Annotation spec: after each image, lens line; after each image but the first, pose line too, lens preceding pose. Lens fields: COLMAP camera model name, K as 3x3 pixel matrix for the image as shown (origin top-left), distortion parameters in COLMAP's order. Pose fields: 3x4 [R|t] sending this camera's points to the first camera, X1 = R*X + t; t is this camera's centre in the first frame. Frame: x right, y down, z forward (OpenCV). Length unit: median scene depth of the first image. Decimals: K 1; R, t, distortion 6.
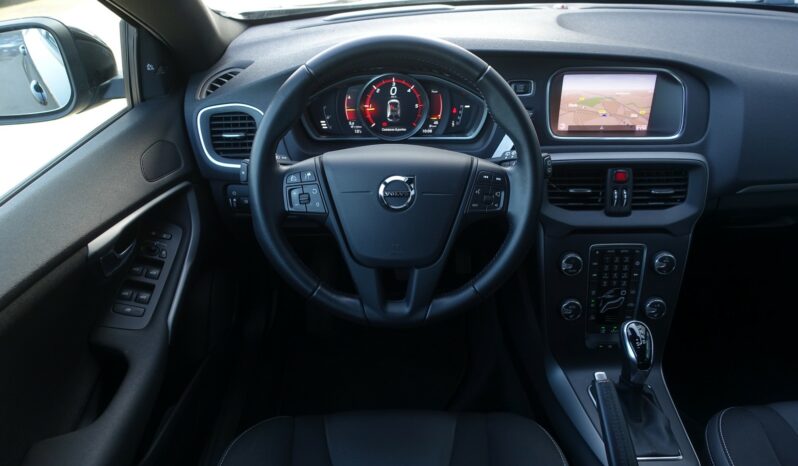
lens RADIAL K [[542.1, 0, 412.4], [0, 542.1, 231.2], [0, 0, 1]] dist [-0.006105, 0.000043]
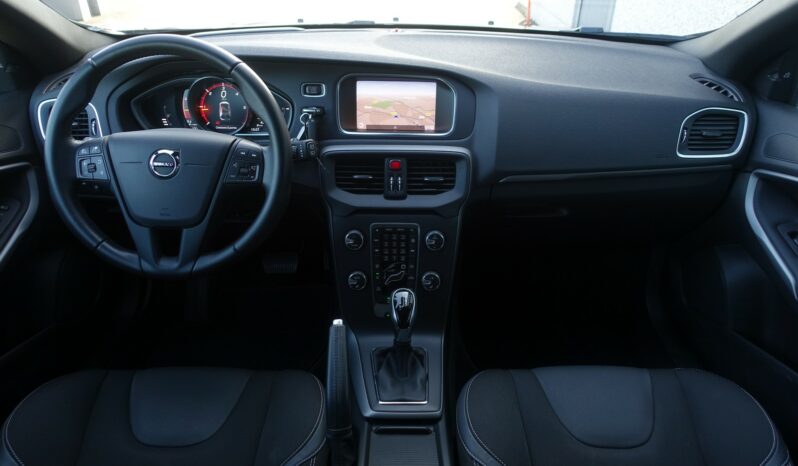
lens RADIAL K [[542.1, 0, 412.4], [0, 542.1, 231.2], [0, 0, 1]] dist [-0.006105, 0.000043]
pose [[0.999796, 0.019934, 0.003394, 0.413343], [-0.019637, 0.997202, -0.072134, 0.123652], [-0.004822, 0.072053, 0.997389, -0.159143]]
